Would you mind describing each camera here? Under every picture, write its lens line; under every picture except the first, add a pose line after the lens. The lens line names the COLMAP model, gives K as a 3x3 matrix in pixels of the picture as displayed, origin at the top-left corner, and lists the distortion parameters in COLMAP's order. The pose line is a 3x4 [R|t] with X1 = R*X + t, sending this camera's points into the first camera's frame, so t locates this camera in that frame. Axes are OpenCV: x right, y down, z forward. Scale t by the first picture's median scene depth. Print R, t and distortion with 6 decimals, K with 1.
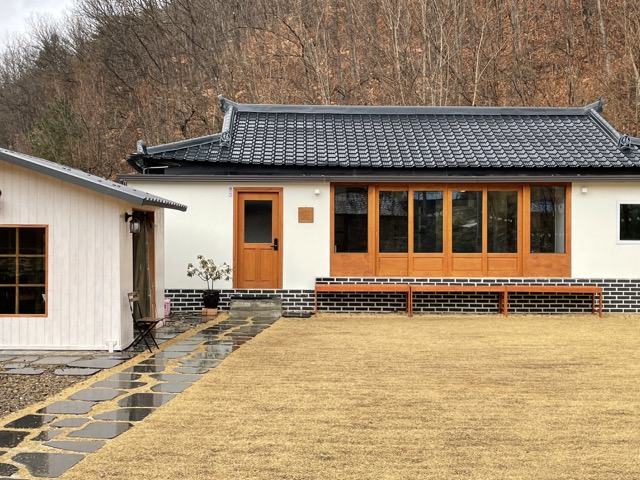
lens RADIAL K [[859.5, 0, 320.3], [0, 859.5, 238.6], [0, 0, 1]] dist [0.132657, 0.000000]
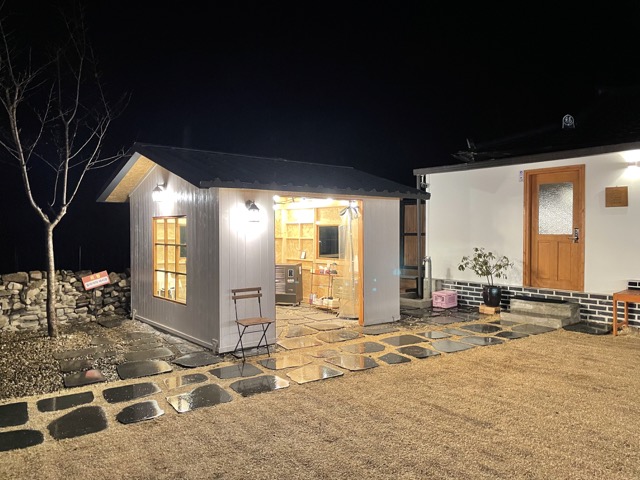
lens RADIAL K [[487.4, 0, 316.6], [0, 487.4, 237.6], [0, 0, 1]] dist [0.053972, -0.059057]
pose [[0.615679, 0.005028, -0.787981, 0.164726], [0.005326, 0.999930, 0.010542, 0.002030], [0.787979, -0.010687, 0.615609, 0.526717]]
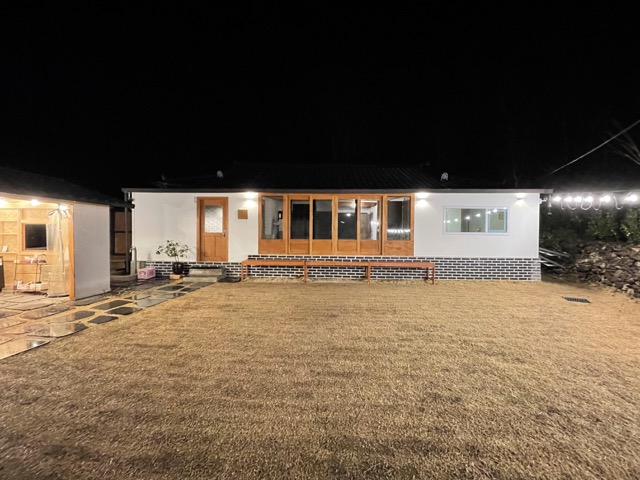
lens RADIAL K [[258.6, 0, 321.0], [0, 258.6, 238.4], [0, 0, 1]] dist [-0.008754, 0.002566]
pose [[0.998075, 0.005556, -0.061776, 0.155897], [-0.004372, 0.999804, 0.019290, 0.005983], [0.061871, -0.018983, 0.997904, 0.544270]]
